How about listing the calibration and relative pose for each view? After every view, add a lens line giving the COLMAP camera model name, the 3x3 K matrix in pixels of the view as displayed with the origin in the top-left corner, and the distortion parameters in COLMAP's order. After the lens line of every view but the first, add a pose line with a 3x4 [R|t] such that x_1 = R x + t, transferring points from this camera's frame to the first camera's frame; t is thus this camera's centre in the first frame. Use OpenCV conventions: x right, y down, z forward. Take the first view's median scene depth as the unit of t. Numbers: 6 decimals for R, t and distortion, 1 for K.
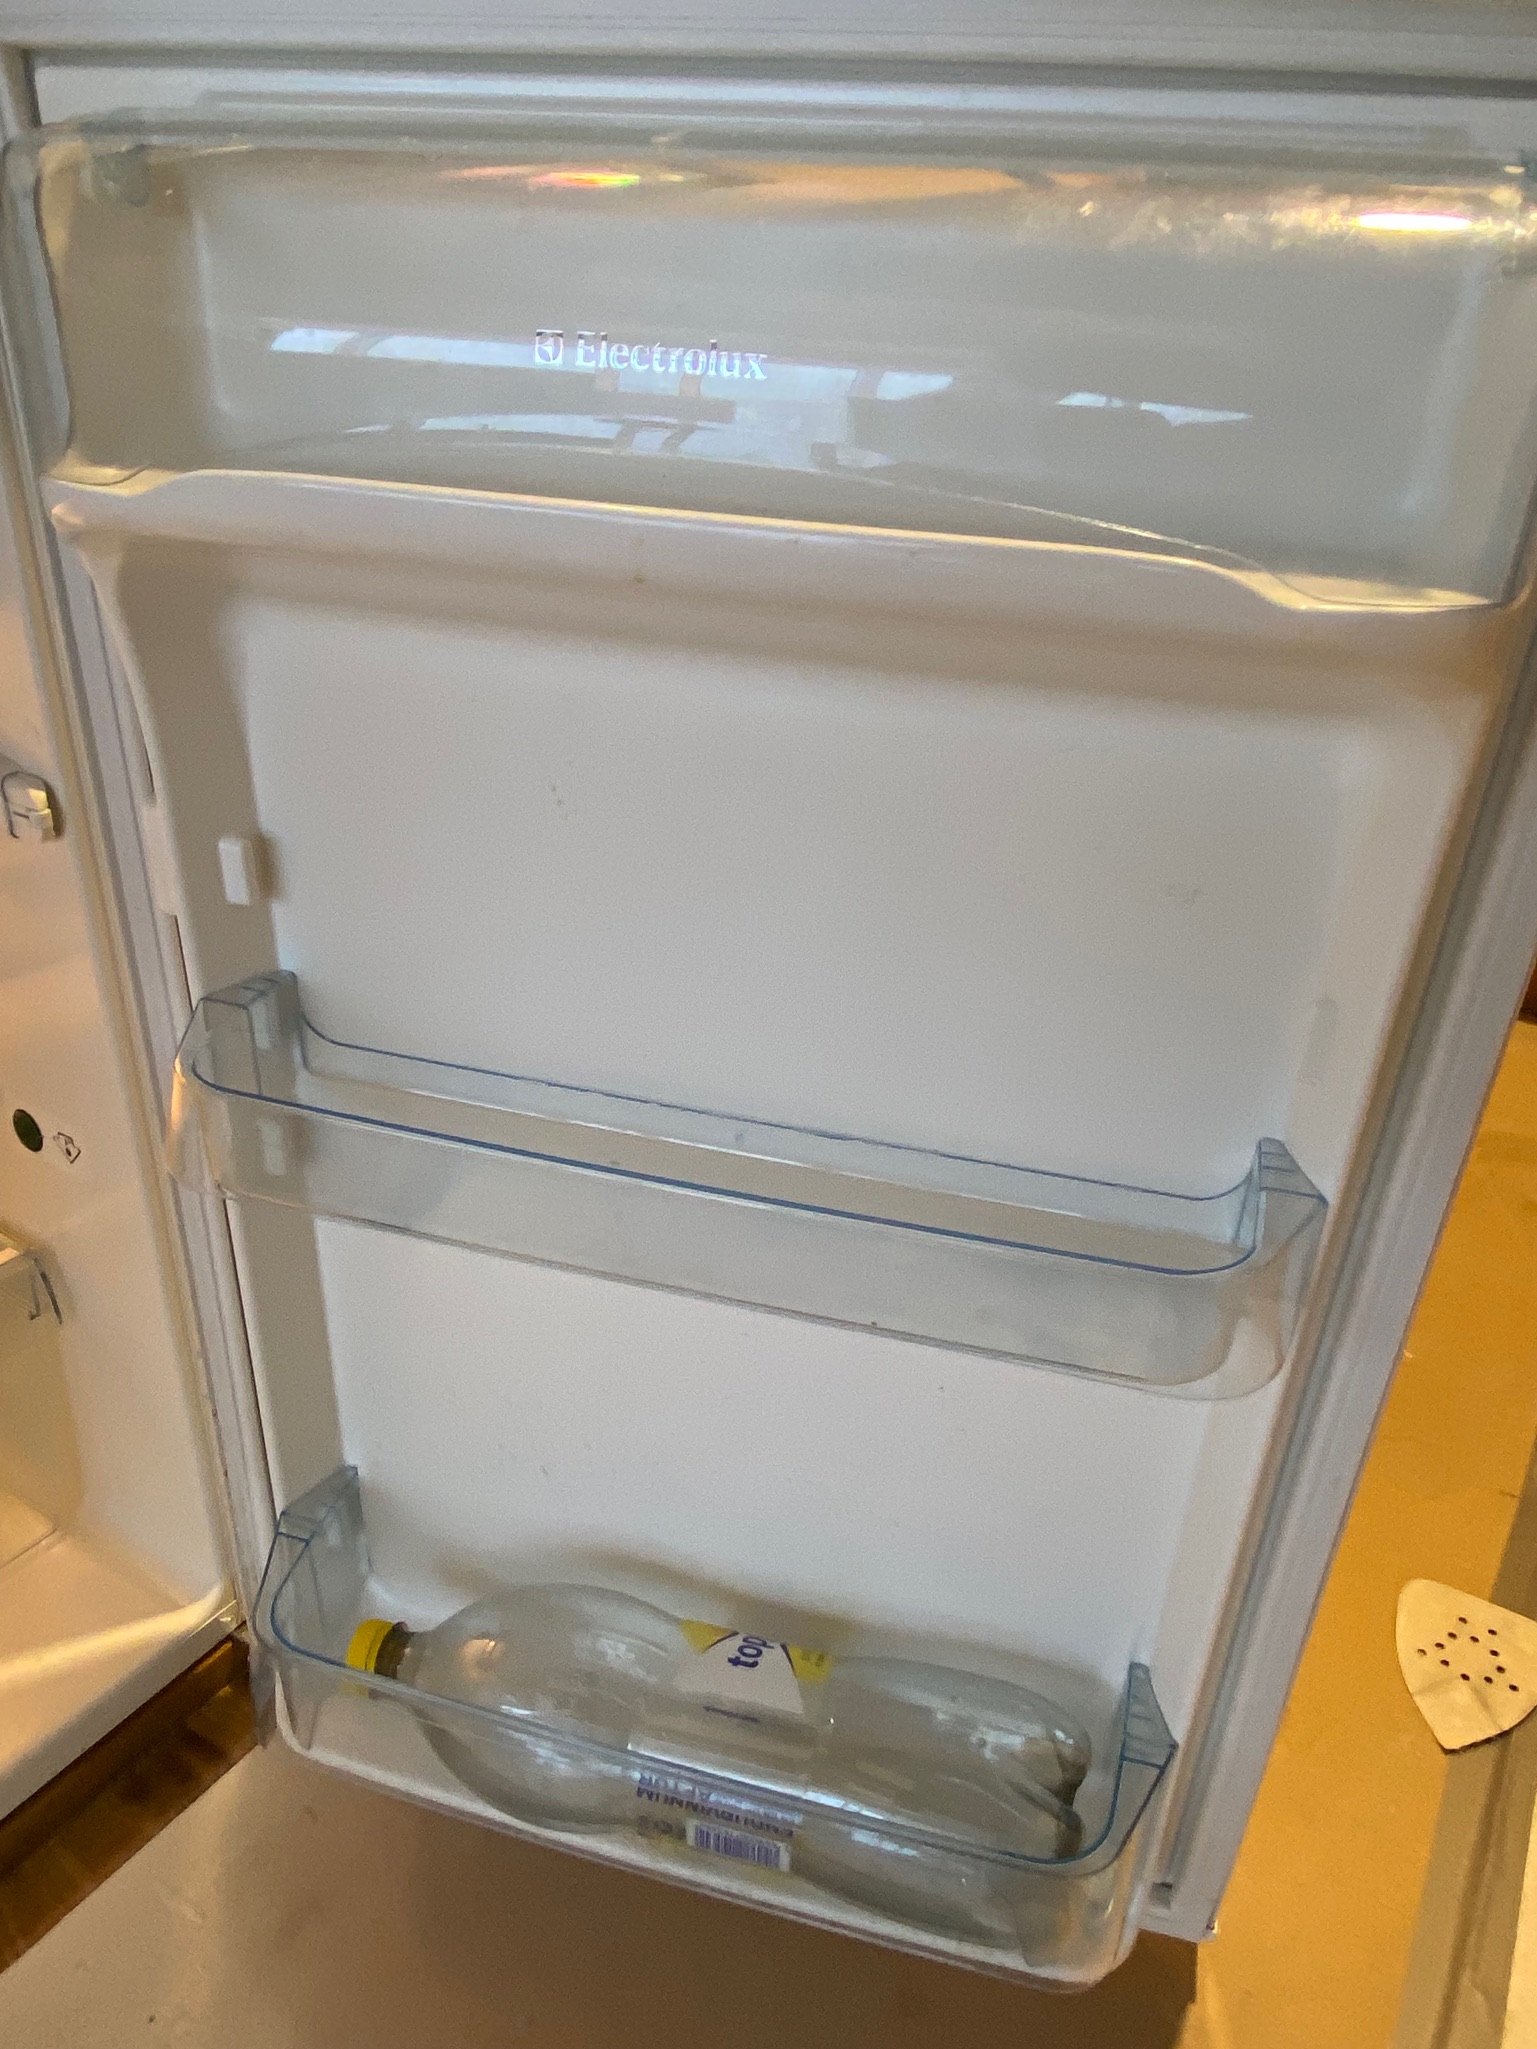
lens RADIAL K [[1391.4, 0, 795.5], [0, 1391.4, 1030.2], [0, 0, 1]] dist [-0.000108, -0.003859]
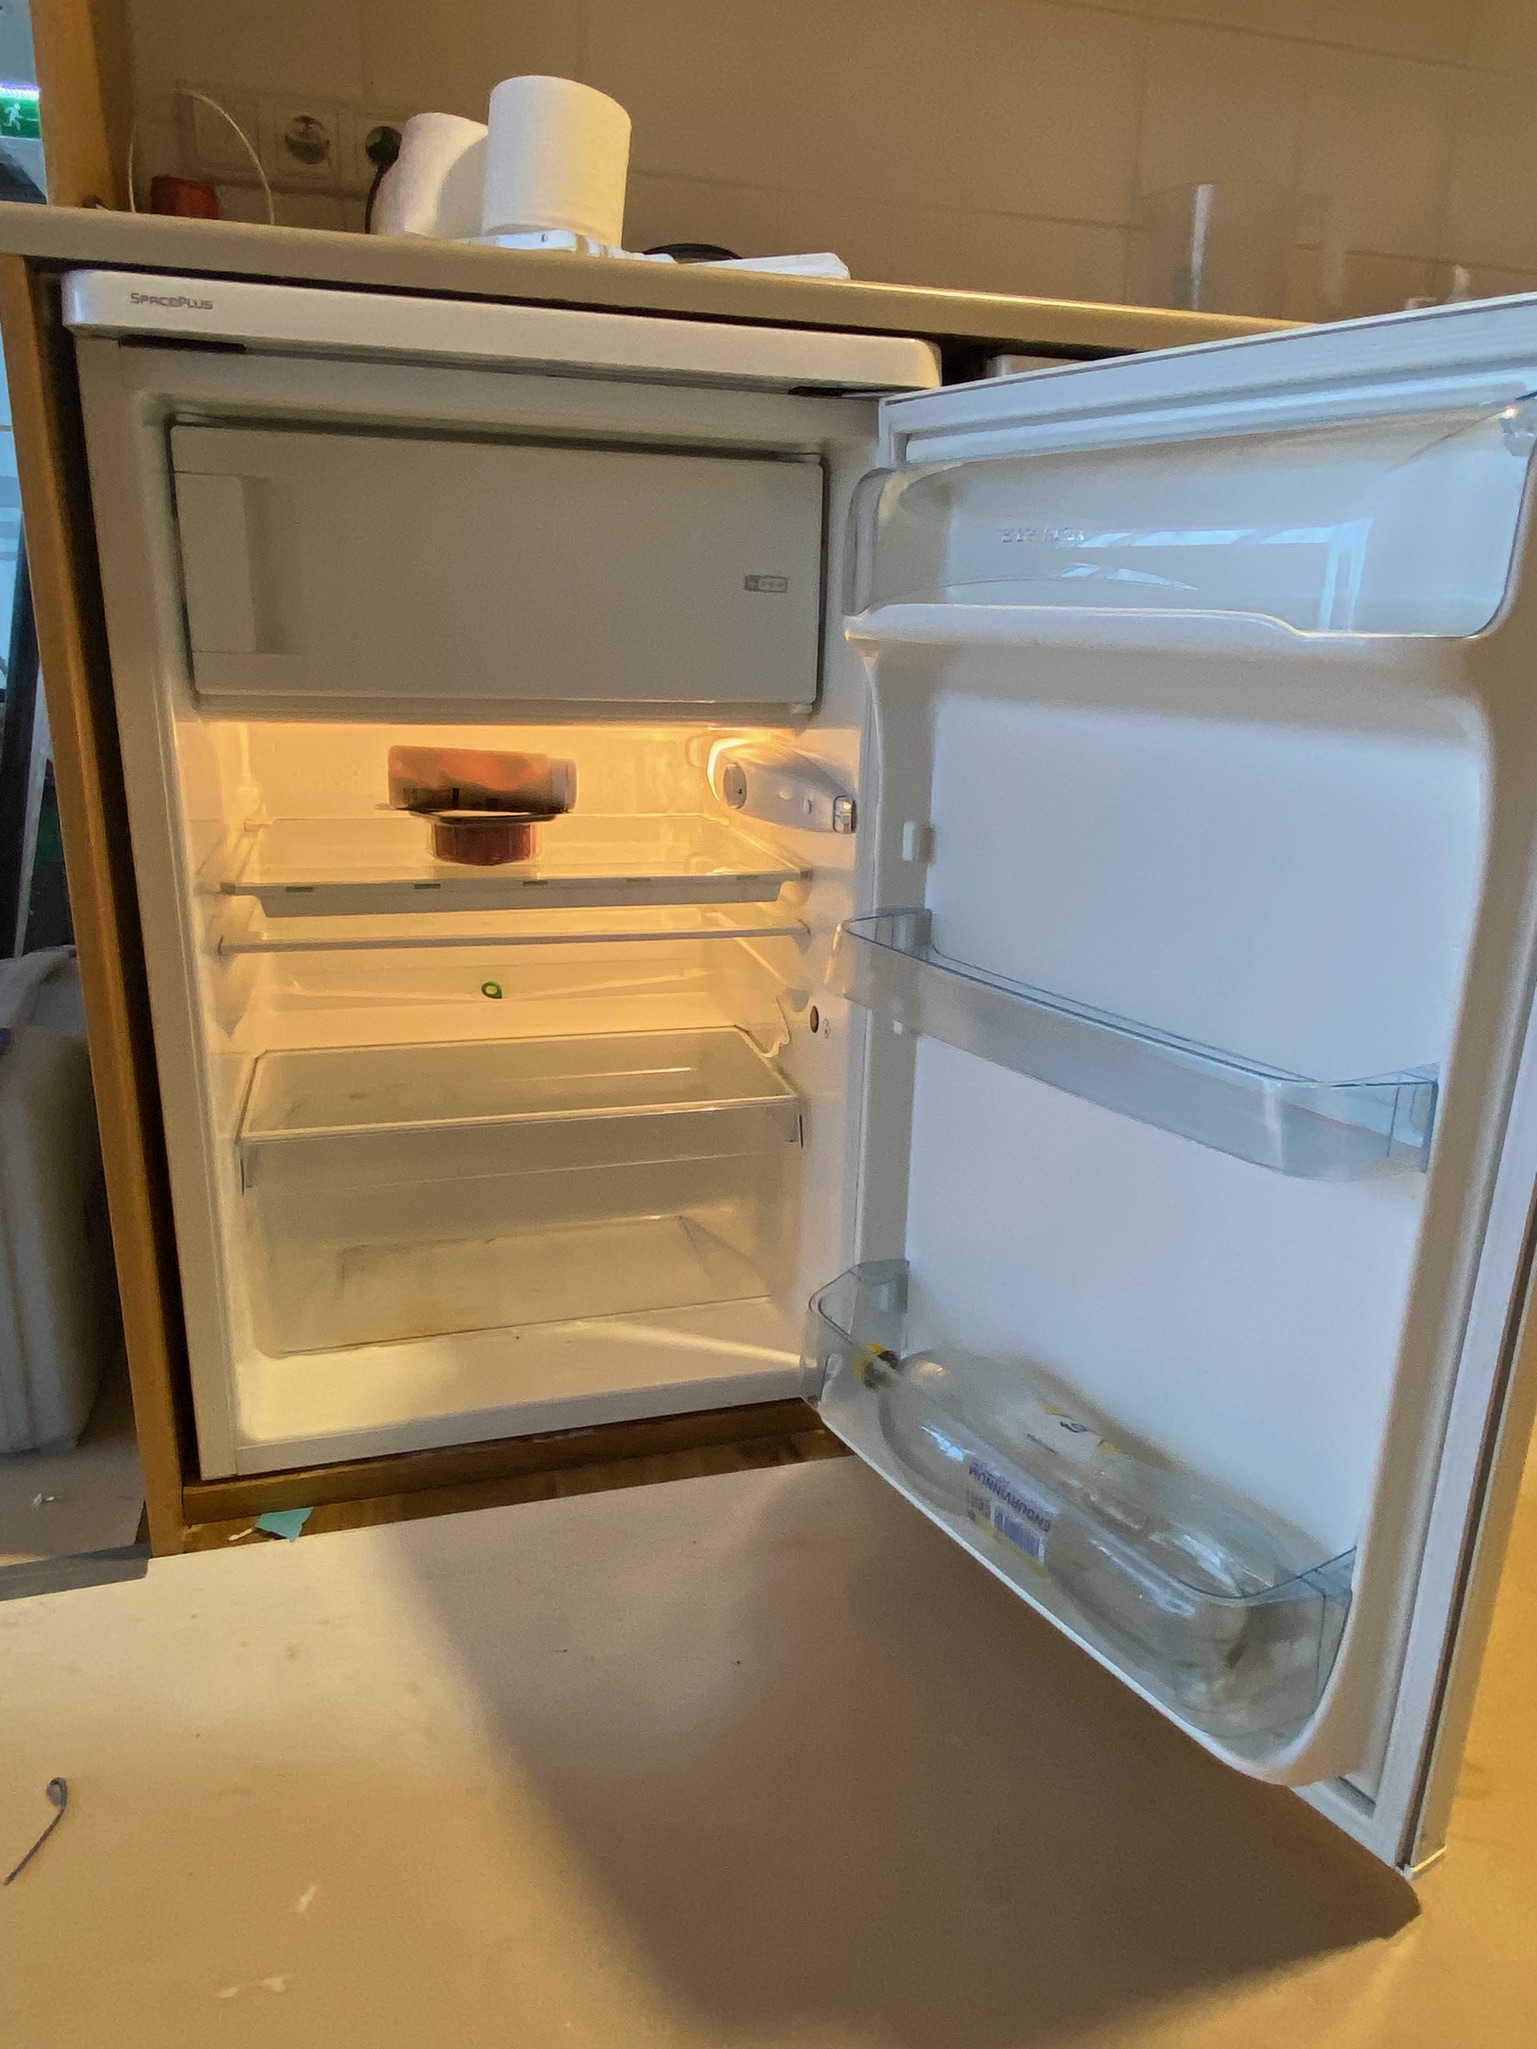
lens RADIAL K [[1391.4, 0, 795.5], [0, 1391.4, 1030.2], [0, 0, 1]] dist [-0.000108, -0.003859]
pose [[0.747616, 0.165449, -0.643193, 0.615330], [-0.291743, 0.951840, -0.094265, 0.297706], [0.596621, 0.258121, 0.759880, -0.344243]]
